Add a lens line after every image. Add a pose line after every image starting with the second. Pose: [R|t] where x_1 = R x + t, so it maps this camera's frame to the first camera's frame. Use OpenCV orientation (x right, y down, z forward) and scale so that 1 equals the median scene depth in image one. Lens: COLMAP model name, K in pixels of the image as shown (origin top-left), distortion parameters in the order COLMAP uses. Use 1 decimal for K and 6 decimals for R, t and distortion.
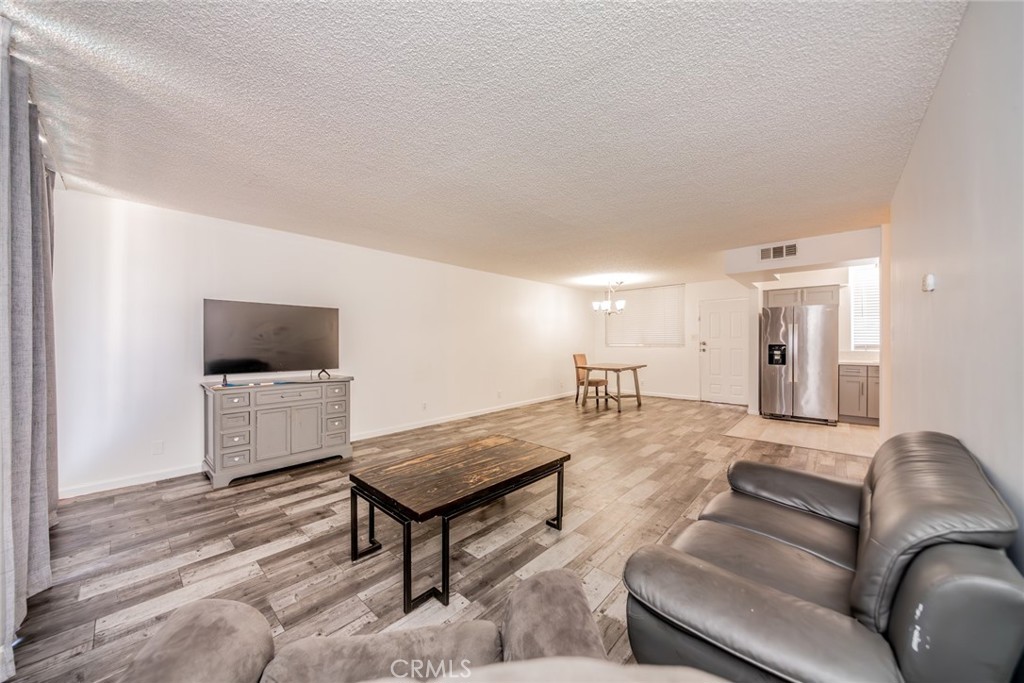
lens RADIAL K [[354.8, 0, 507.0], [0, 354.8, 342.6], [0, 0, 1]] dist [-0.001499, -0.000065]
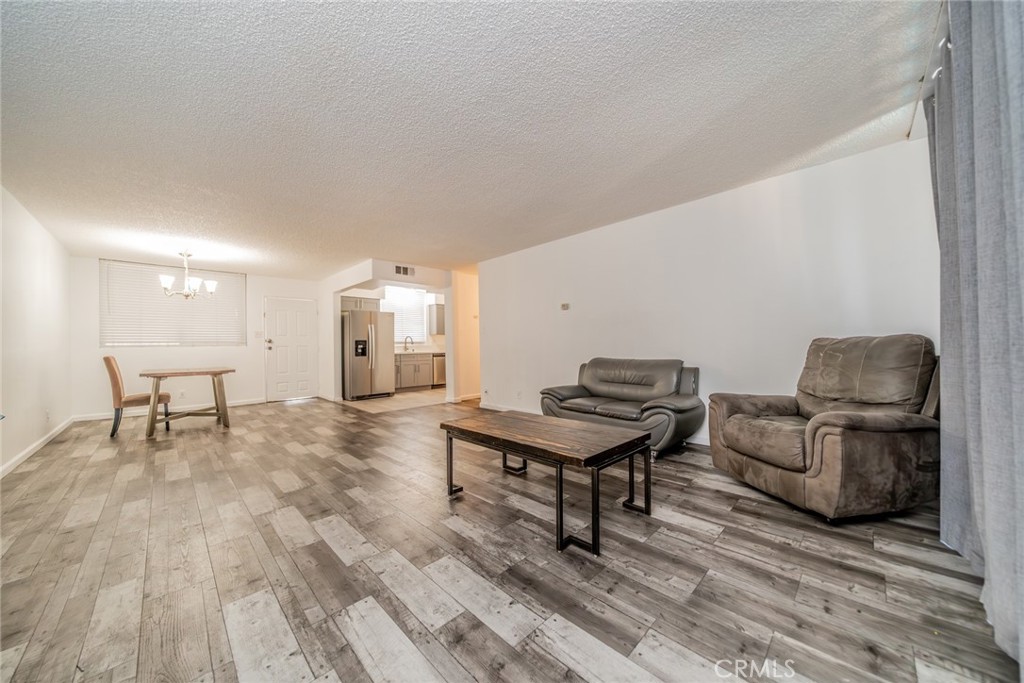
lens RADIAL K [[354.8, 0, 507.0], [0, 354.8, 342.6], [0, 0, 1]] dist [-0.001499, -0.000065]
pose [[0.058398, 0.011547, 0.998227, -0.467678], [0.020952, 0.999699, -0.012790, 0.041258], [-0.998073, 0.021662, 0.058139, 0.415720]]
